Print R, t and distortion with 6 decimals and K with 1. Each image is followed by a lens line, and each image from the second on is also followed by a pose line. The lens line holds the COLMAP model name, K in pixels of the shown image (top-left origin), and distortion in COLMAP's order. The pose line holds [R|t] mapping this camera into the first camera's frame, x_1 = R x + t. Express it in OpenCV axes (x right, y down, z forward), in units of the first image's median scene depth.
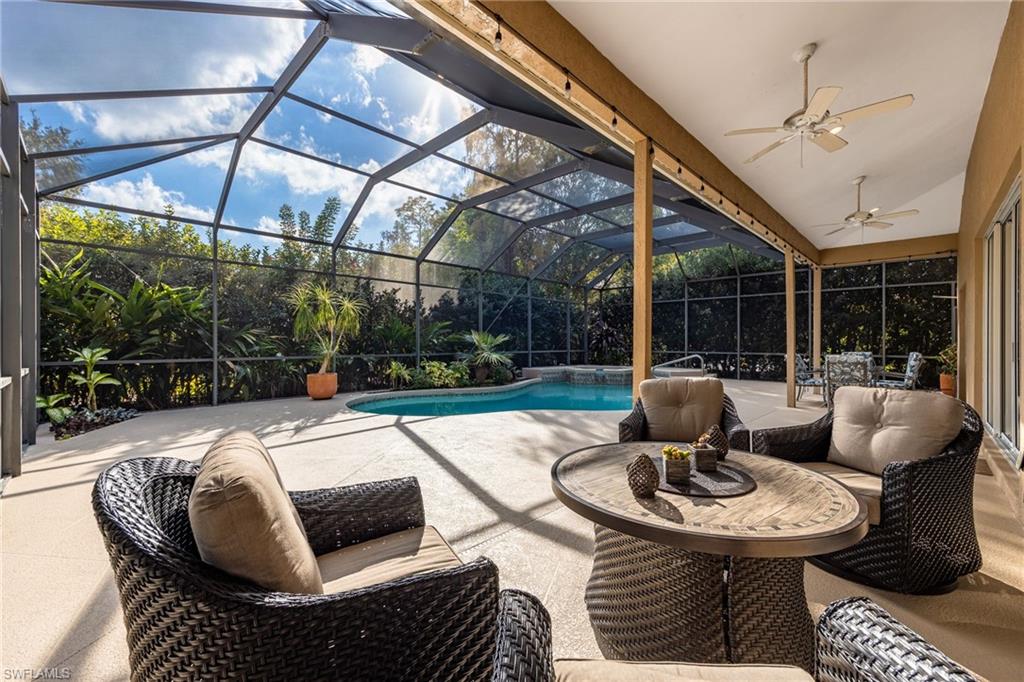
lens RADIAL K [[415.1, 0, 512.0], [0, 415.1, 341.0], [0, 0, 1]] dist [-0.000532, -0.000110]
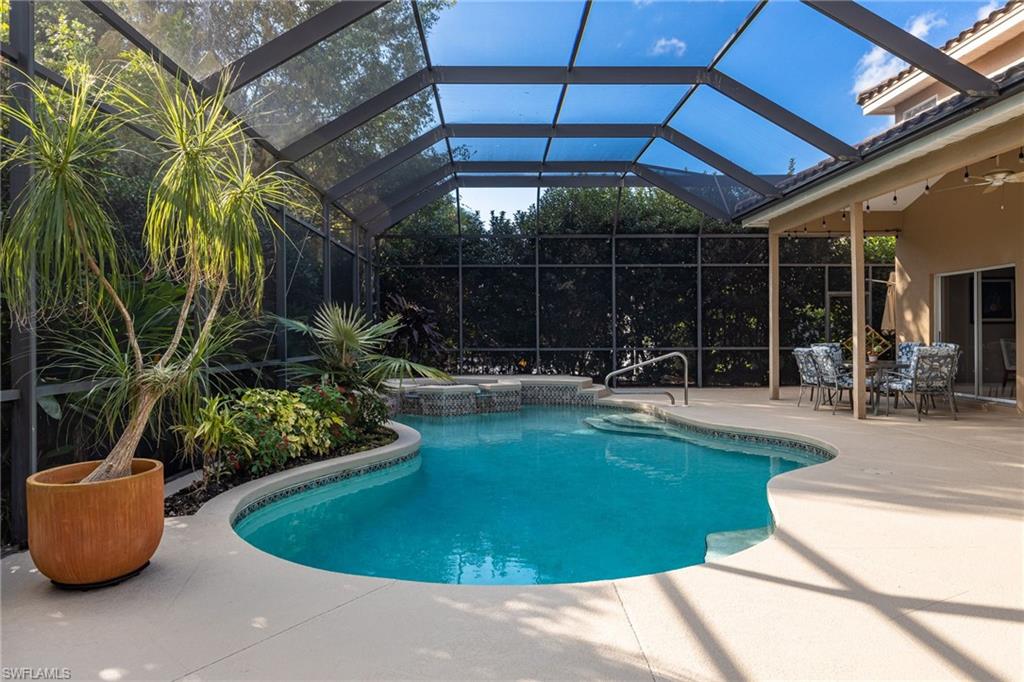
lens RADIAL K [[672.5, 0, 512.0], [0, 672.5, 341.0], [0, 0, 1]] dist [0.001043, 0.000137]
pose [[0.700983, -0.010387, 0.713102, -0.477335], [0.004551, 0.999939, 0.010092, 0.004568], [-0.713163, -0.003829, 0.700988, 0.470807]]
